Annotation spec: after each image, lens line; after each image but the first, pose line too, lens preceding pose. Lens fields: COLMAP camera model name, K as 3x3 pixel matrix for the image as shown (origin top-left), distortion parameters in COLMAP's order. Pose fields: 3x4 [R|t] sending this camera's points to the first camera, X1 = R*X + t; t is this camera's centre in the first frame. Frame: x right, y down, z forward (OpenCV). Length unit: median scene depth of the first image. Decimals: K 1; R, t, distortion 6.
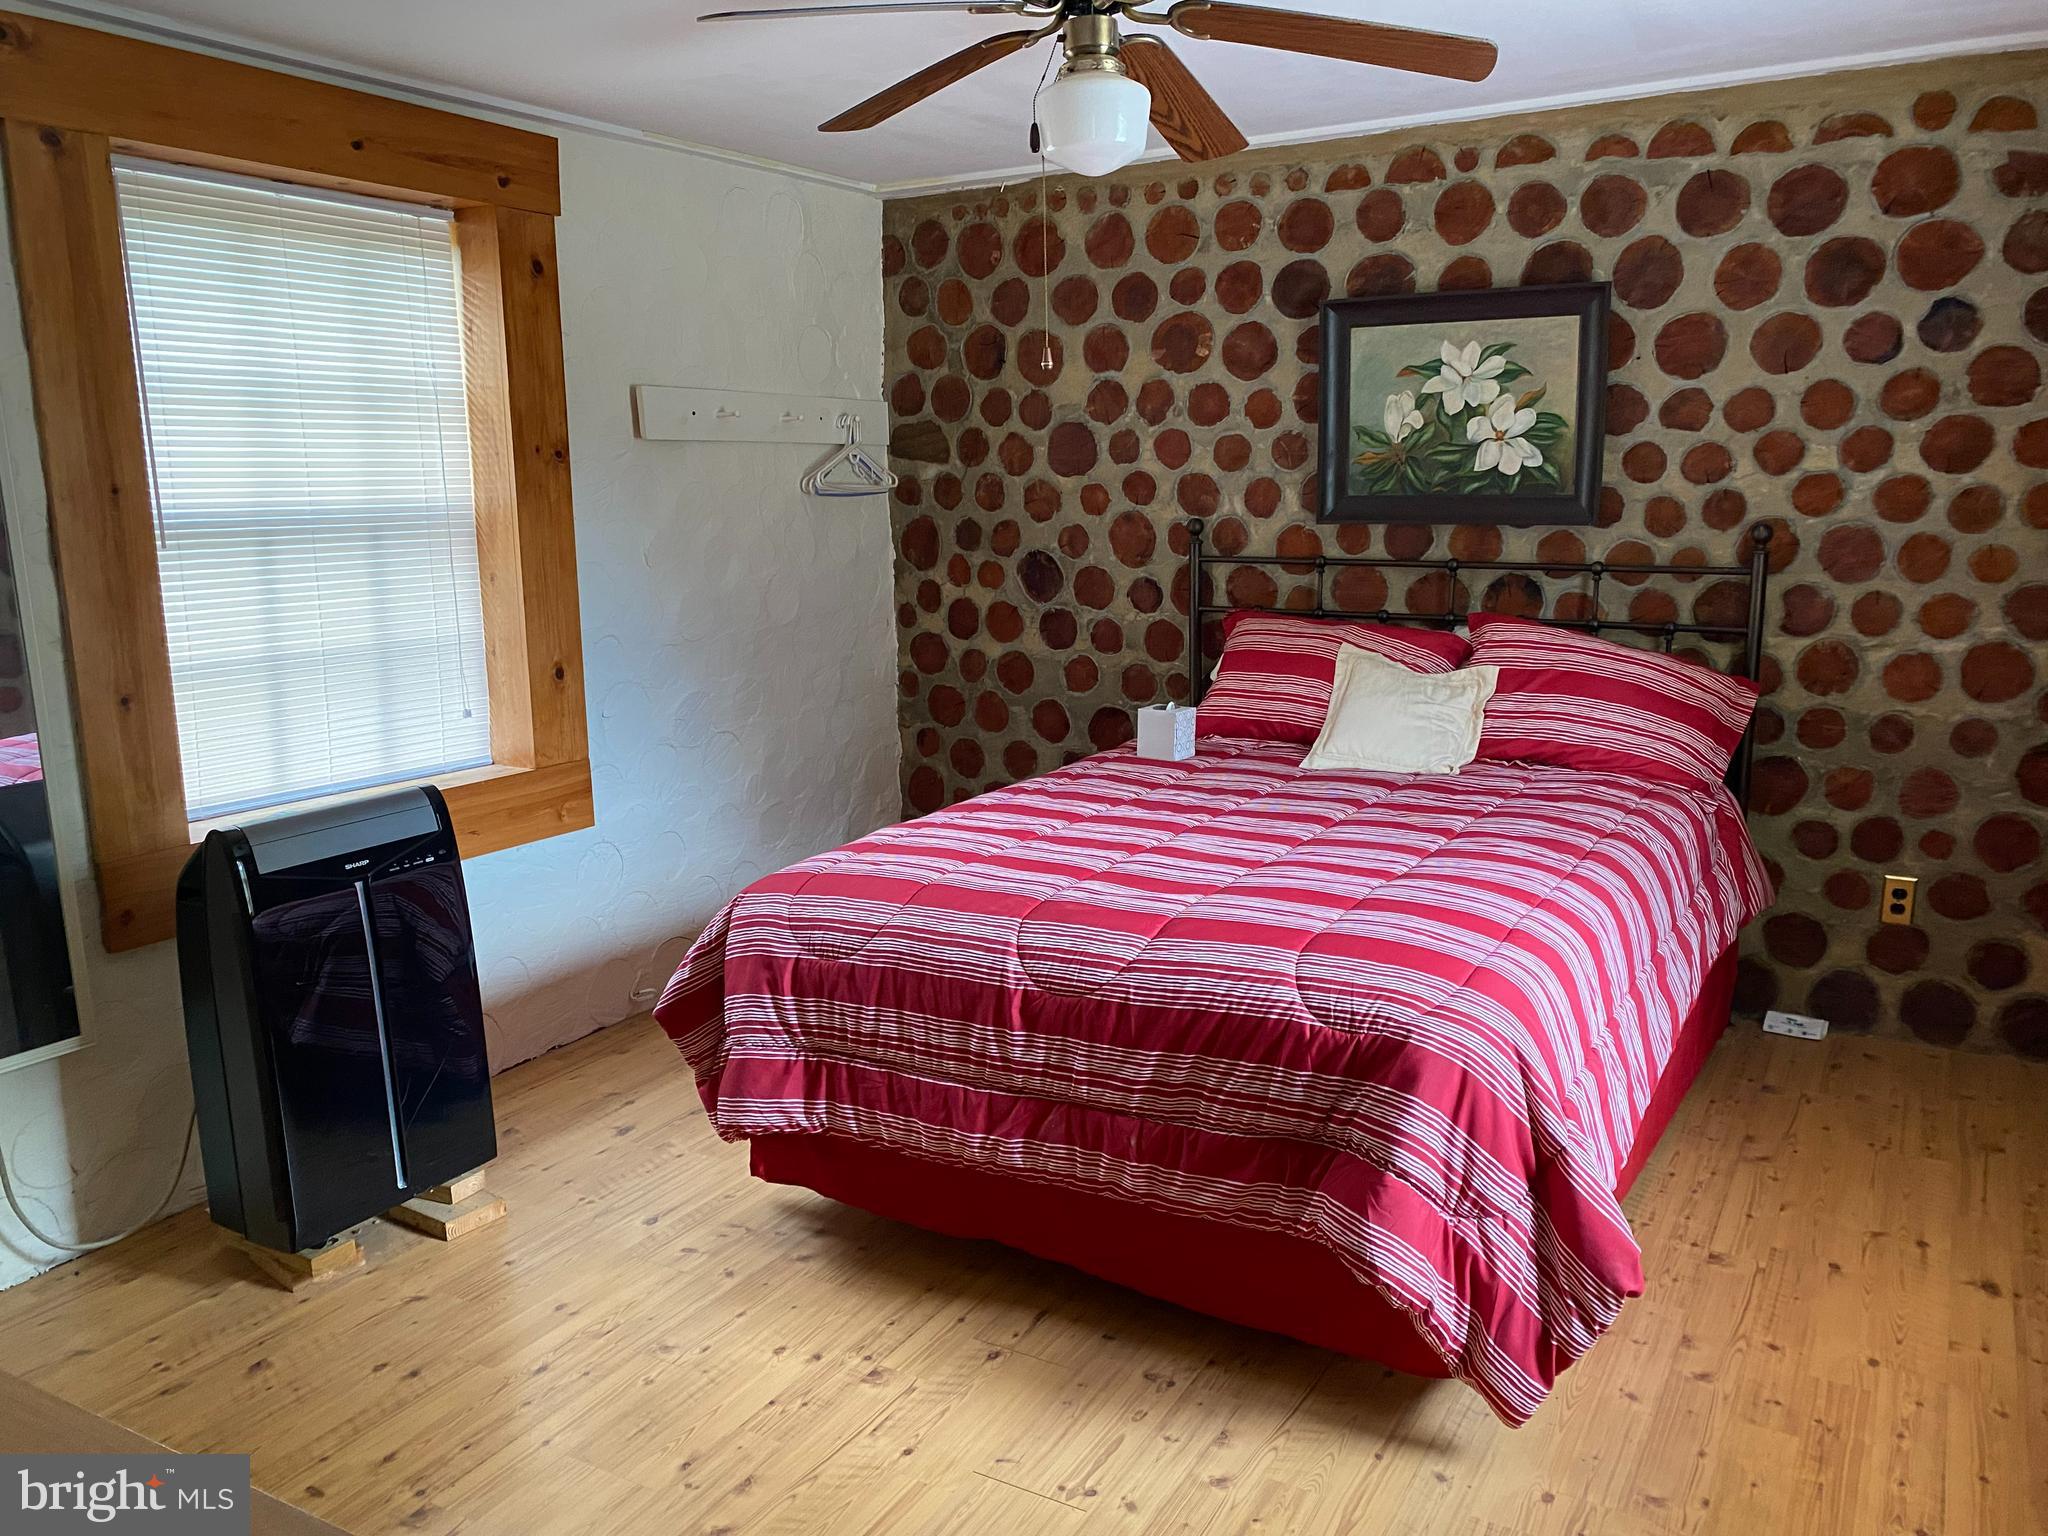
lens RADIAL K [[1547.4, 0, 1034.4], [0, 1547.4, 773.4], [0, 0, 1]] dist [0.029895, -0.030915]
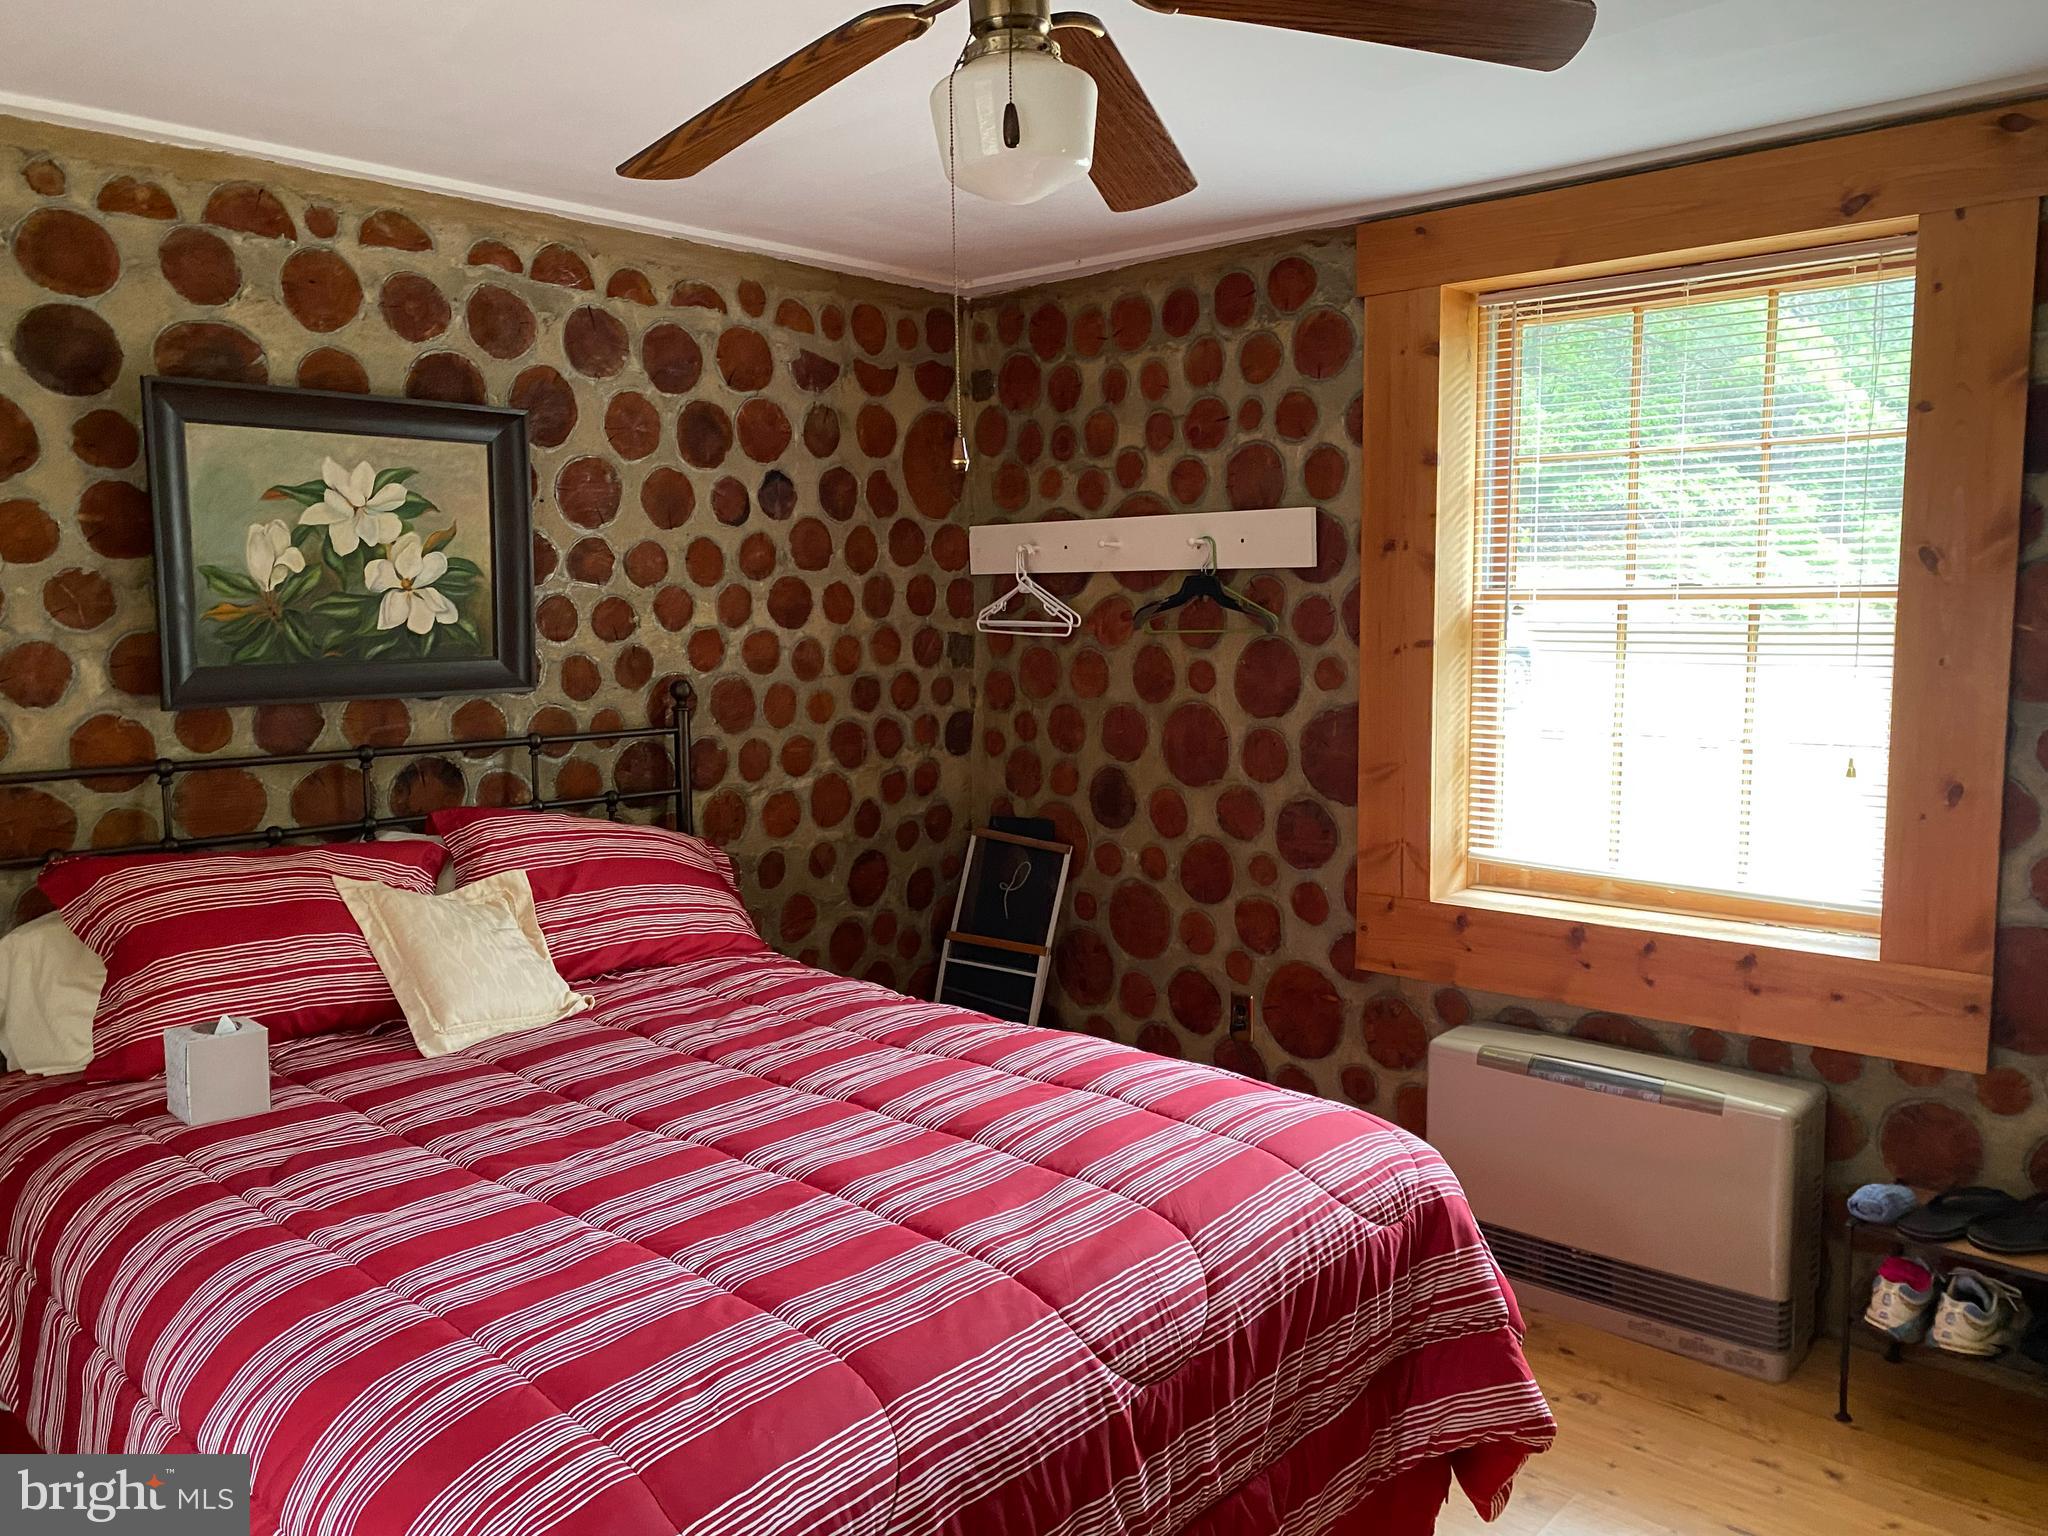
lens RADIAL K [[1547.4, 0, 1014.6], [0, 1547.4, 788.4], [0, 0, 1]] dist [0.029895, -0.030915]
pose [[0.213632, -0.106869, 0.971051, -0.426737], [0.199343, 0.977853, 0.063762, -0.112227], [-0.956360, 0.179951, 0.230204, 0.577288]]
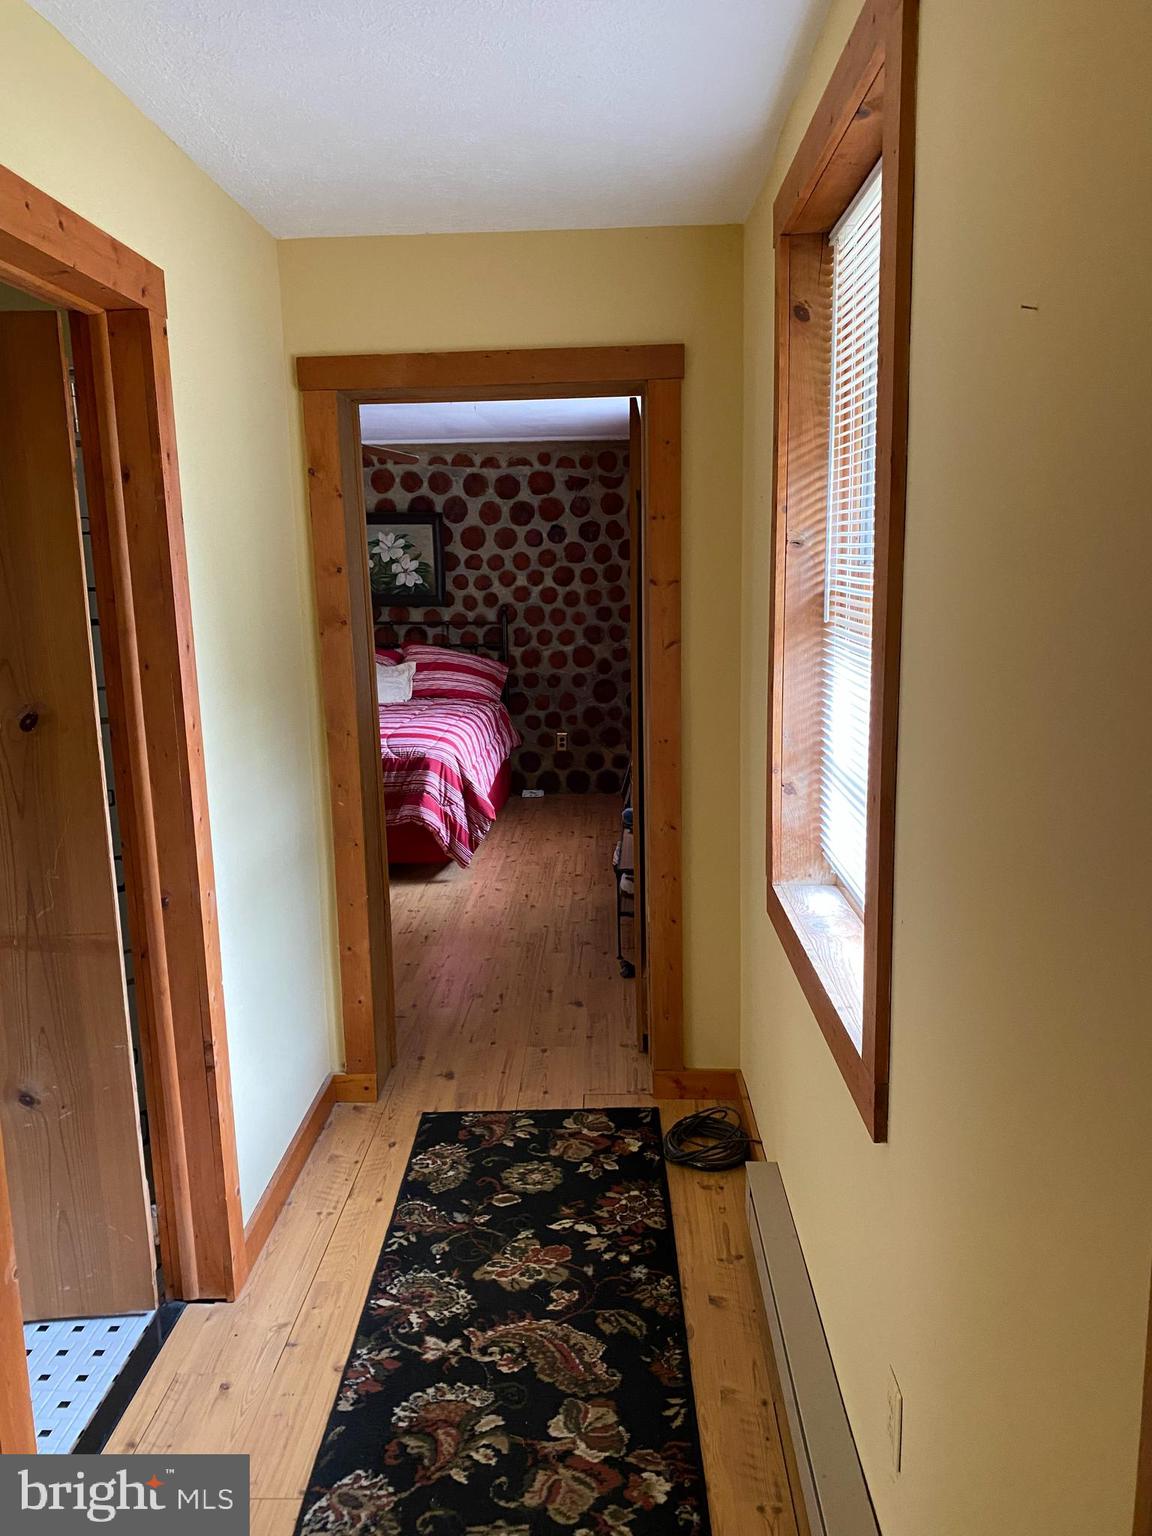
lens RADIAL K [[1160.5, 0, 583.9], [0, 1160.5, 809.1], [0, 0, 1]] dist [0.029895, -0.030915]
pose [[0.875182, -0.093878, 0.474598, -0.391407], [0.093292, 0.995329, 0.024848, 0.151202], [-0.474714, 0.022530, 0.879852, -0.811615]]
